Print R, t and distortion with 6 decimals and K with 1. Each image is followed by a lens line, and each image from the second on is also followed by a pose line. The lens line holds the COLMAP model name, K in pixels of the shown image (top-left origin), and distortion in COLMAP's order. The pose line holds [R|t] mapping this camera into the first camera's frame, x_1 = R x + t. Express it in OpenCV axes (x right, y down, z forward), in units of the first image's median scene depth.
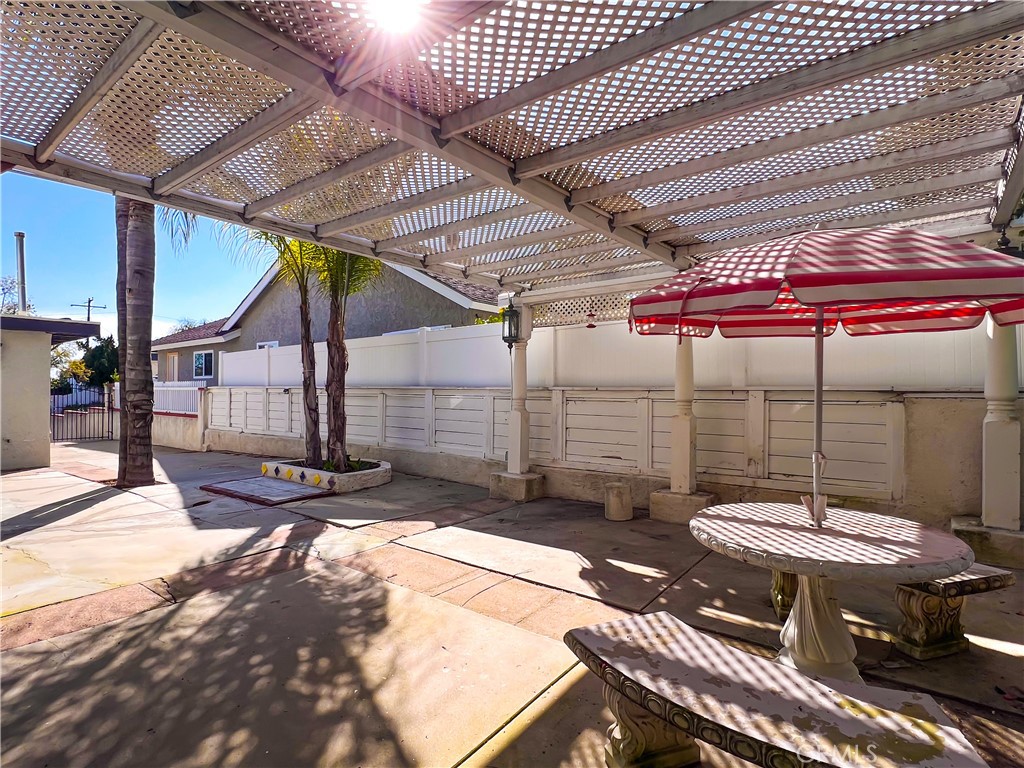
lens RADIAL K [[516.2, 0, 512.9], [0, 516.2, 387.4], [0, 0, 1]] dist [-0.003414, 0.000904]
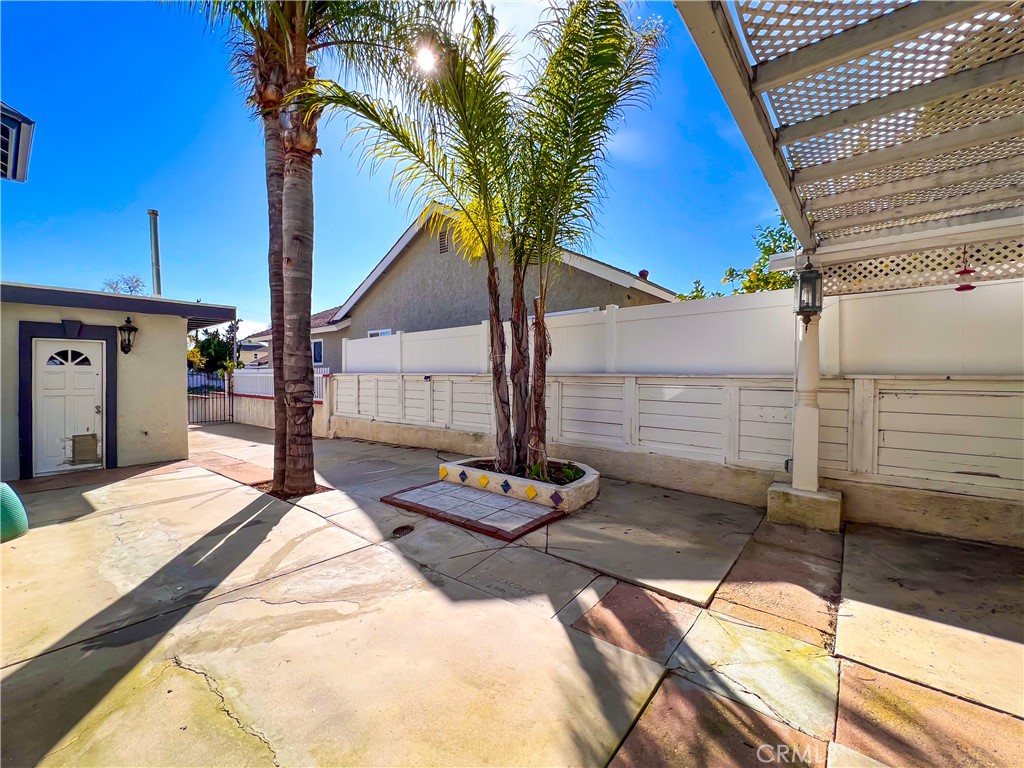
lens RADIAL K [[418.7, 0, 512.3], [0, 418.7, 378.7], [0, 0, 1]] dist [0.000665, -0.000180]
pose [[0.999205, -0.002631, -0.039777, -0.352118], [0.003301, 0.999854, 0.016776, -0.006416], [0.039727, -0.016894, 0.999068, 0.331596]]
